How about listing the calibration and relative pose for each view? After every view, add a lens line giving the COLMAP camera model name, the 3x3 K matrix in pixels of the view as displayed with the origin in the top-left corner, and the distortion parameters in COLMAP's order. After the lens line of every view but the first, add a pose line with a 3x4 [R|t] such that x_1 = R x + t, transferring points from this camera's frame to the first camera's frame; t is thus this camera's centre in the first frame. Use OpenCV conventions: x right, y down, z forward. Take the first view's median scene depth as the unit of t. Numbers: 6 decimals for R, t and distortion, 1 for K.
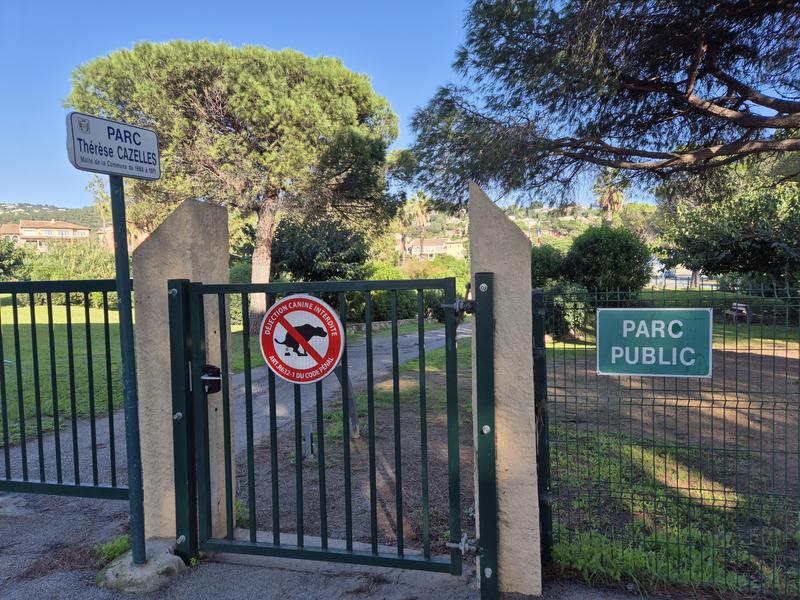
lens RADIAL K [[522.2, 0, 397.6], [0, 522.2, 303.0], [0, 0, 1]] dist [0.005121, 0.001168]
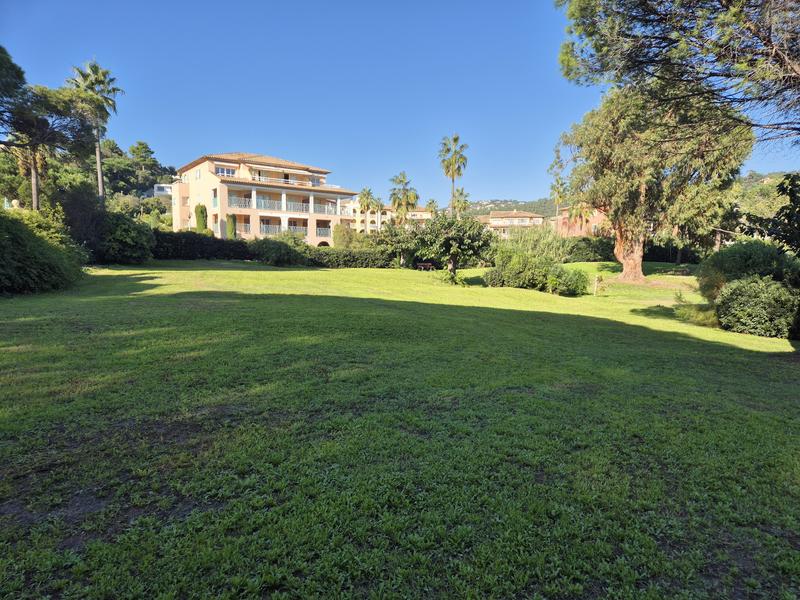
lens RADIAL K [[522.2, 0, 397.6], [0, 522.2, 303.0], [0, 0, 1]] dist [0.005121, 0.001168]
pose [[0.700291, 0.073878, -0.710024, -0.101922], [-0.056711, 0.997244, 0.047829, -0.000432], [0.711601, 0.006771, 0.702551, 0.147750]]
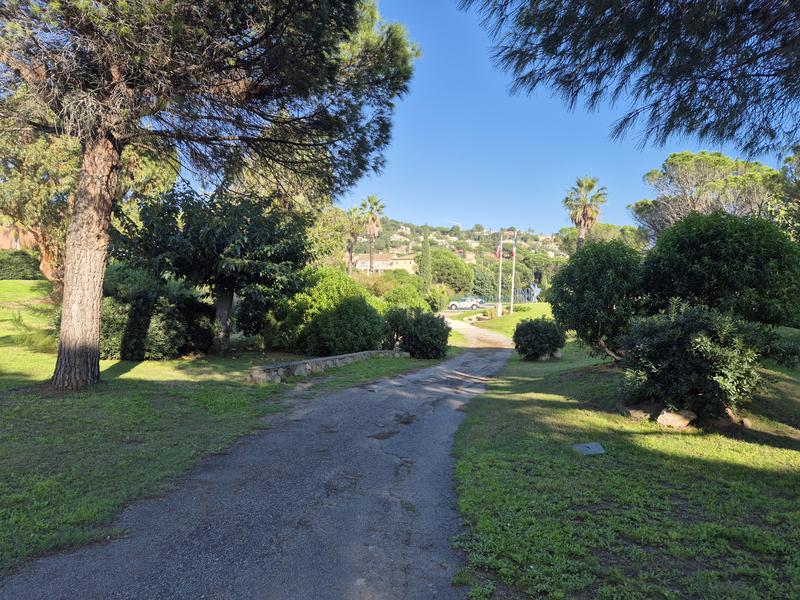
lens RADIAL K [[522.2, 0, 397.6], [0, 522.2, 303.0], [0, 0, 1]] dist [0.005121, 0.001168]
pose [[0.993144, 0.035370, 0.111415, -0.013201], [-0.031774, 0.998921, -0.033885, -0.007853], [-0.112493, 0.030113, 0.993196, 0.243951]]
